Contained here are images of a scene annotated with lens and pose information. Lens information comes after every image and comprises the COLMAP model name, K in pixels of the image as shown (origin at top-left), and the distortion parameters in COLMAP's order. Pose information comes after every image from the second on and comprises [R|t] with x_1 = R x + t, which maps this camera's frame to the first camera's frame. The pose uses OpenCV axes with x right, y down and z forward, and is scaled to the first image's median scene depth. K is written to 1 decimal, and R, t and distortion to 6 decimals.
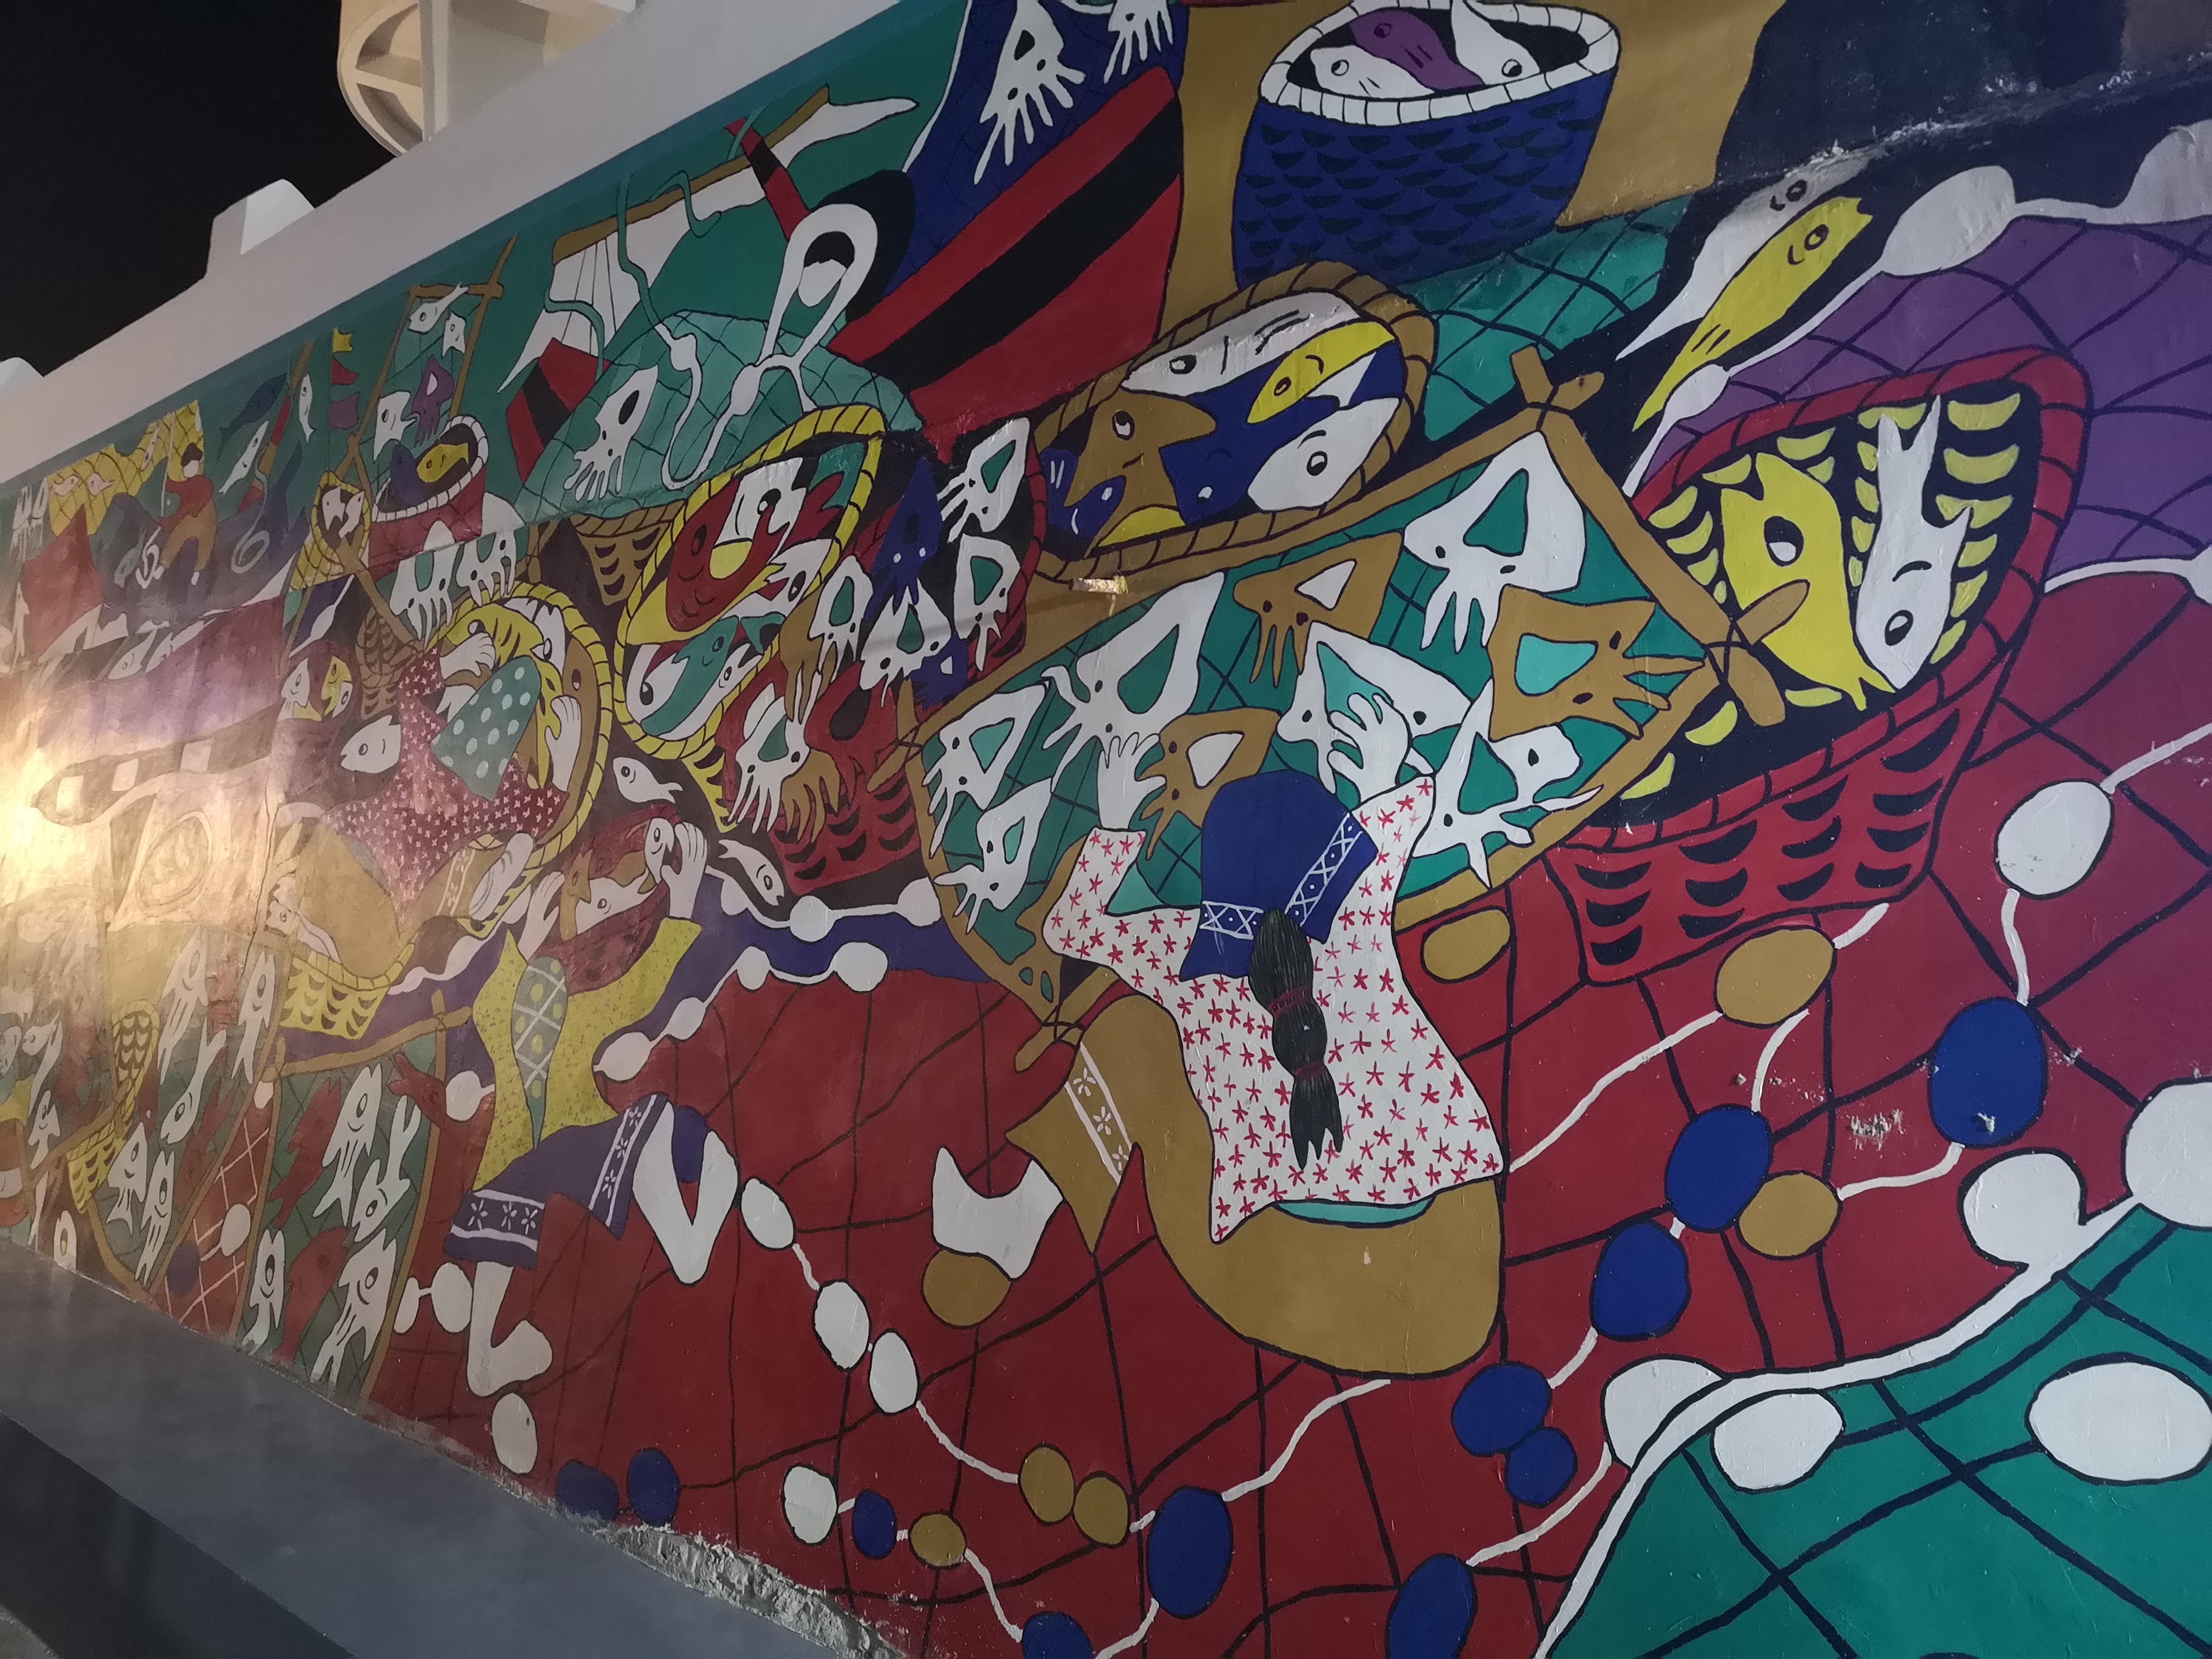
lens RADIAL K [[1778.7, 0, 1106.0], [0, 1778.7, 829.5], [0, 0, 1]] dist [0.037036, -0.042833]
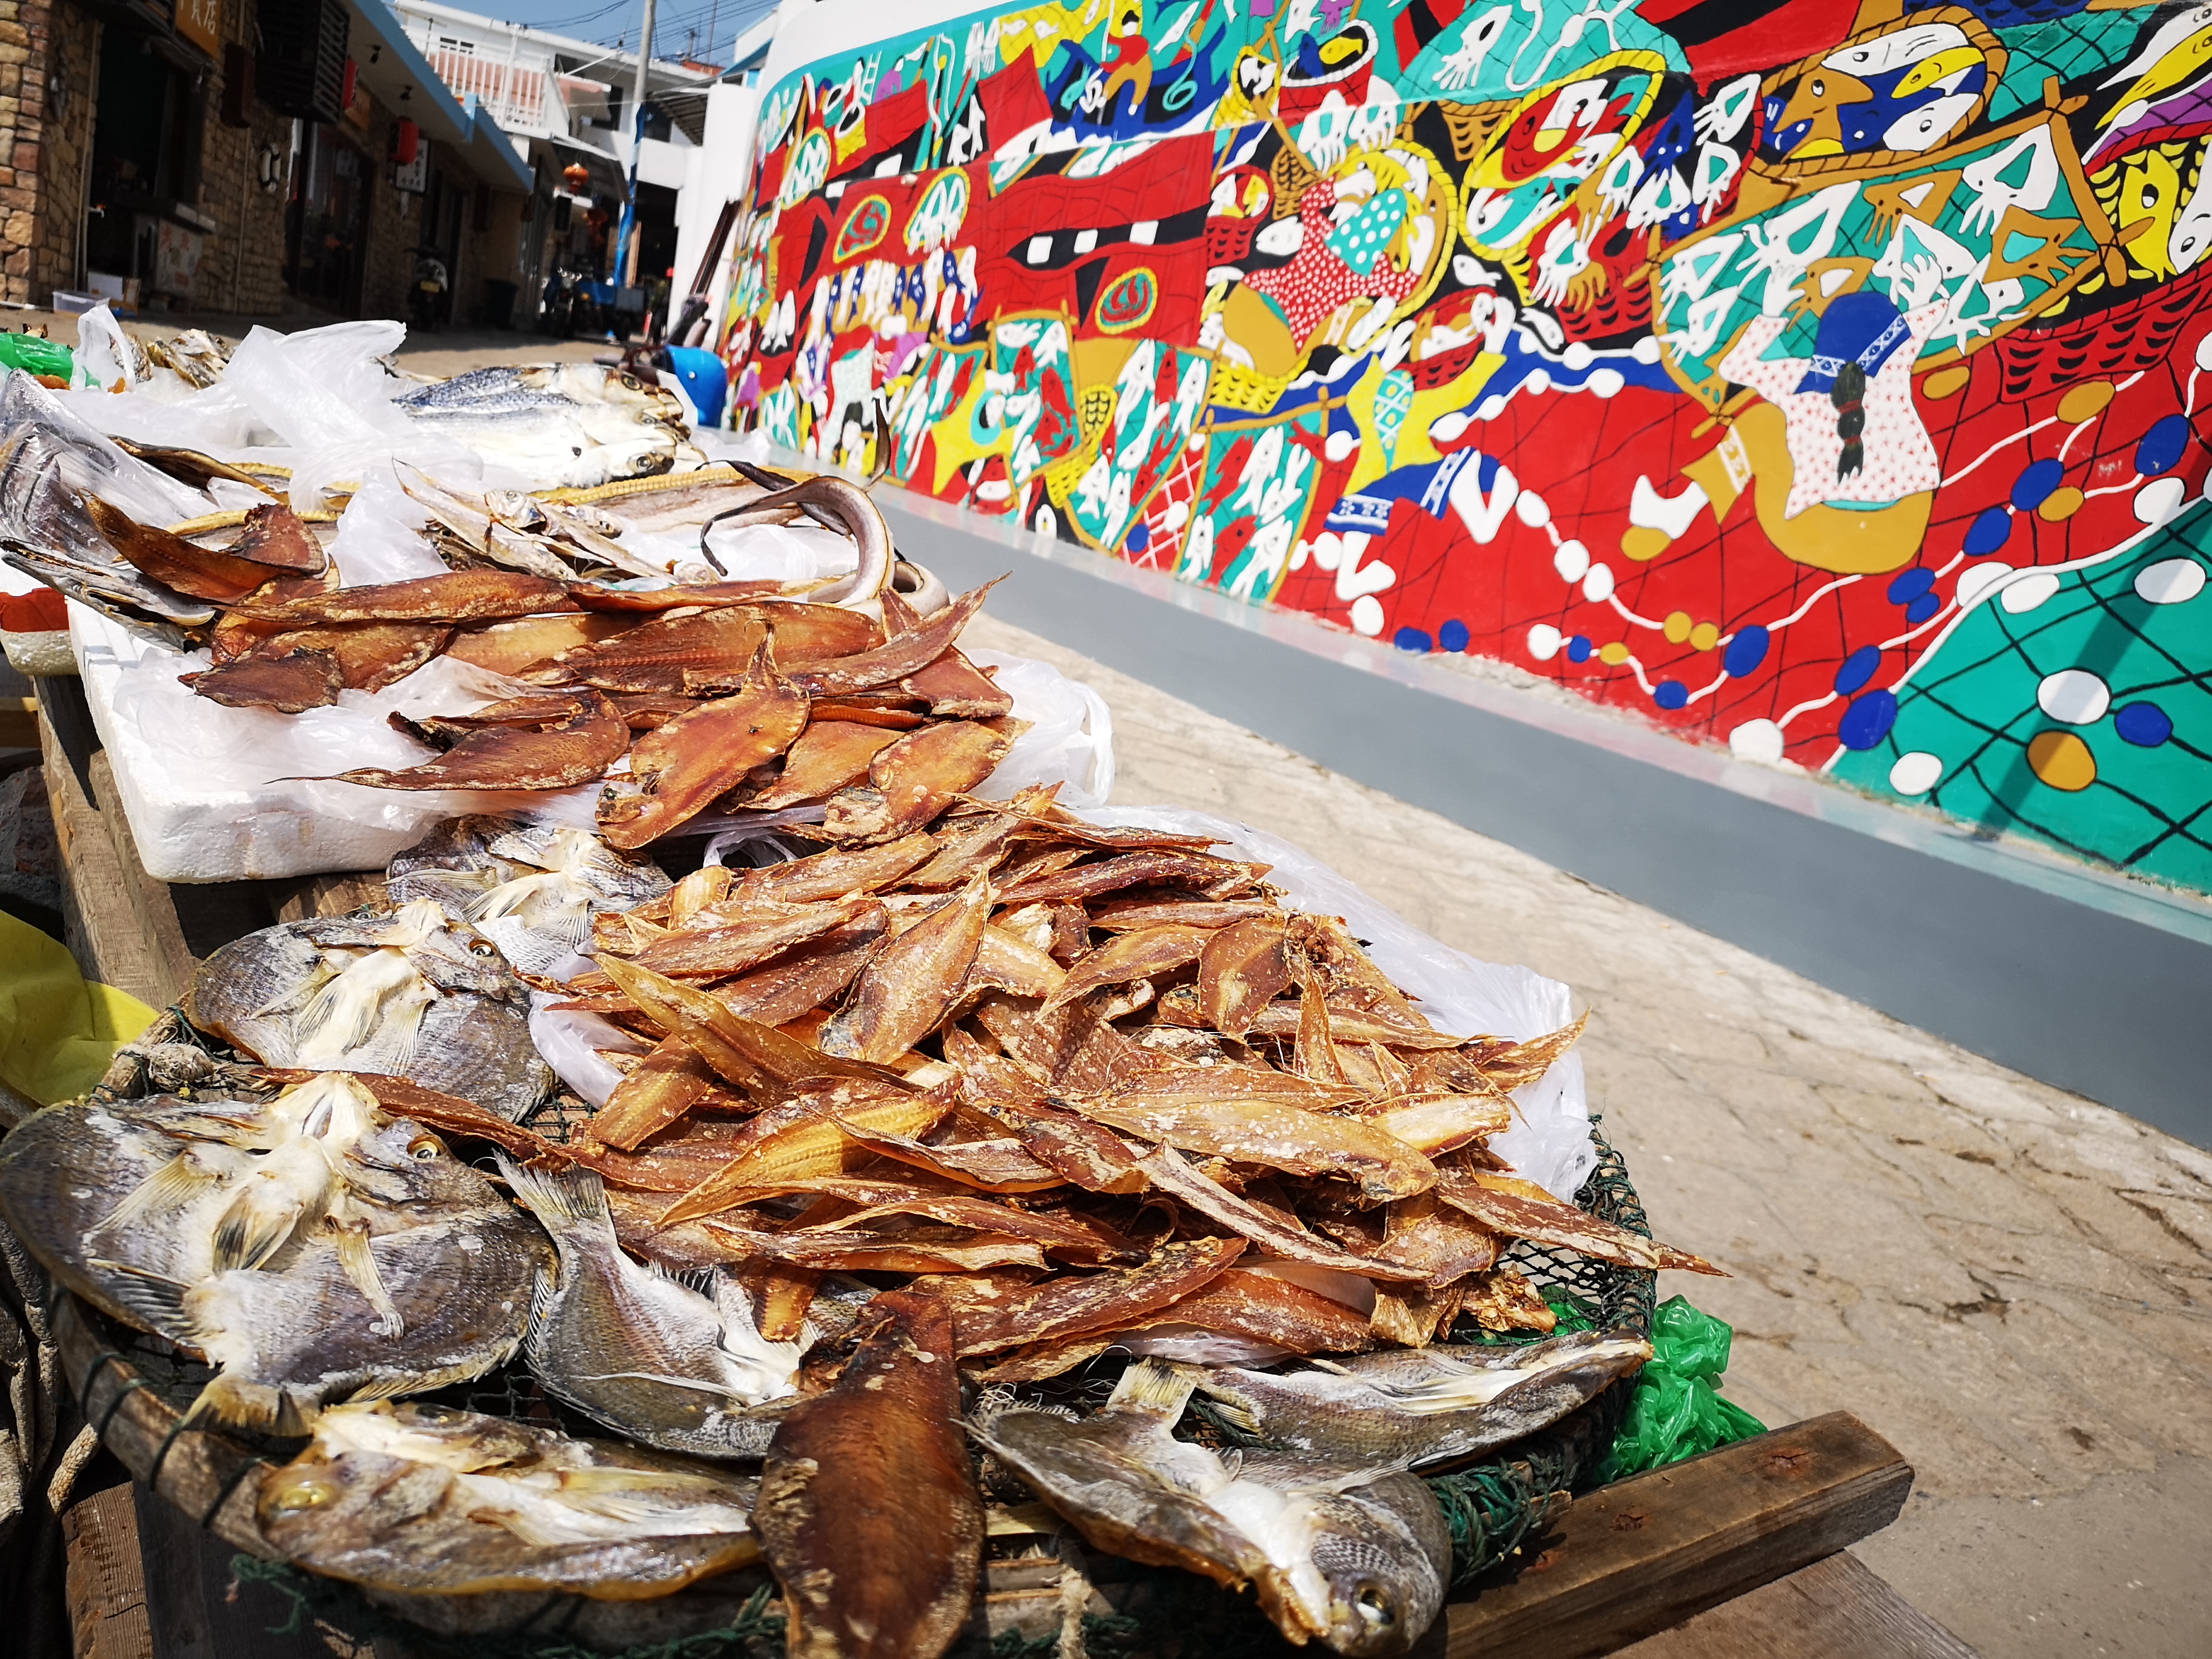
lens RADIAL K [[1778.7, 0, 1106.0], [0, 1778.7, 829.5], [0, 0, 1]] dist [0.037036, -0.042833]
pose [[0.955504, 0.175041, -0.237431, -0.110464], [-0.110927, 0.959046, 0.260627, 0.094718], [0.273328, -0.222693, 0.935788, -1.001576]]
